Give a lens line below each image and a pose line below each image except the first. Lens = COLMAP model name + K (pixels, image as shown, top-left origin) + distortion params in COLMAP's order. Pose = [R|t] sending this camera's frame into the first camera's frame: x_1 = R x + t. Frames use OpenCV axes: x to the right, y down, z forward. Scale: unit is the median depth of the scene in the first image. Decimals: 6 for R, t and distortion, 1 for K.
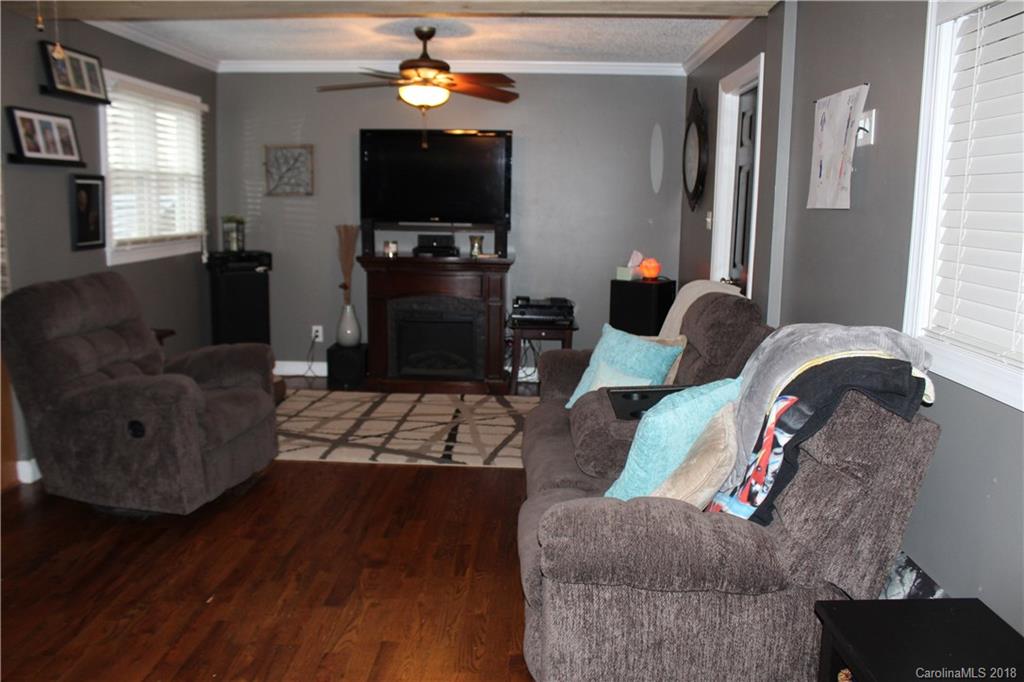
lens RADIAL K [[850.7, 0, 495.1], [0, 850.7, 339.6], [0, 0, 1]] dist [-0.168198, 0.150257]
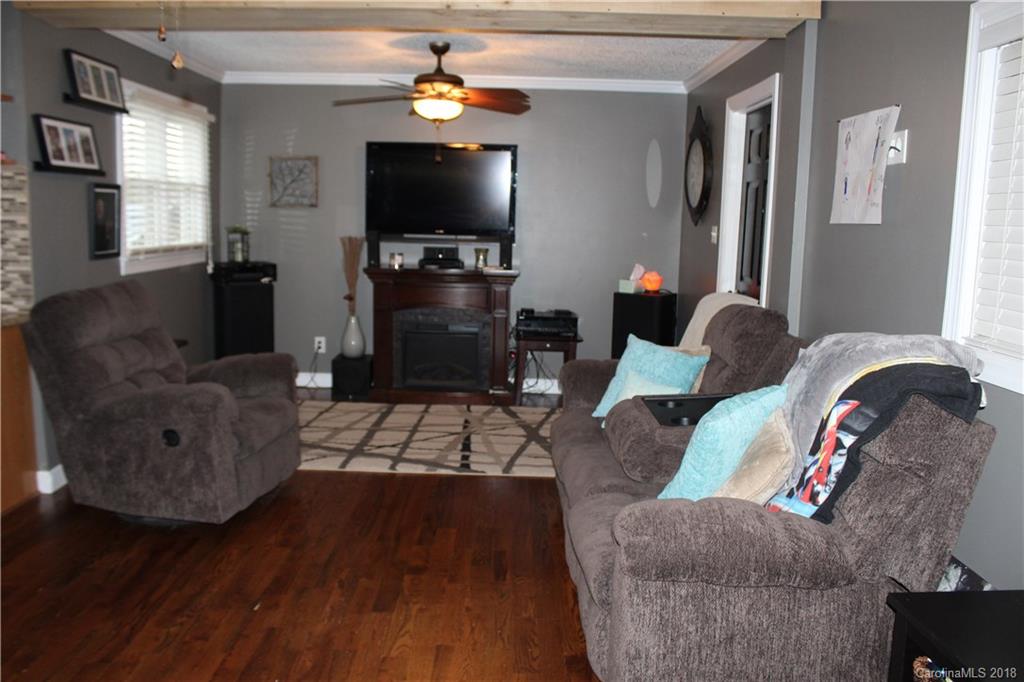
lens RADIAL K [[850.7, 0, 495.1], [0, 850.7, 339.6], [0, 0, 1]] dist [-0.168198, 0.150257]
pose [[0.999214, 0.002702, 0.039537, -0.066006], [-0.002062, 0.999866, -0.016215, 0.004145], [-0.039576, 0.016121, 0.999087, -0.014639]]
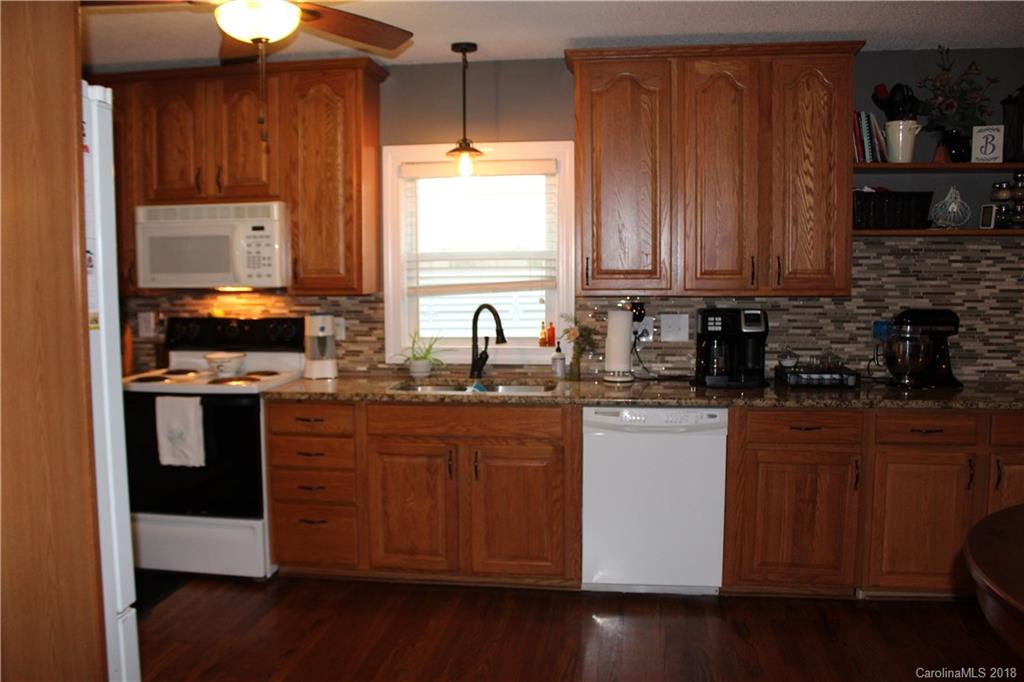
lens RADIAL K [[850.7, 0, 495.1], [0, 850.7, 339.6], [0, 0, 1]] dist [-0.168198, 0.150257]
pose [[0.993994, -0.009131, -0.109049, -1.046008], [0.000082, 0.996575, -0.082698, -0.011239], [0.109430, 0.082193, 0.990590, -0.047266]]
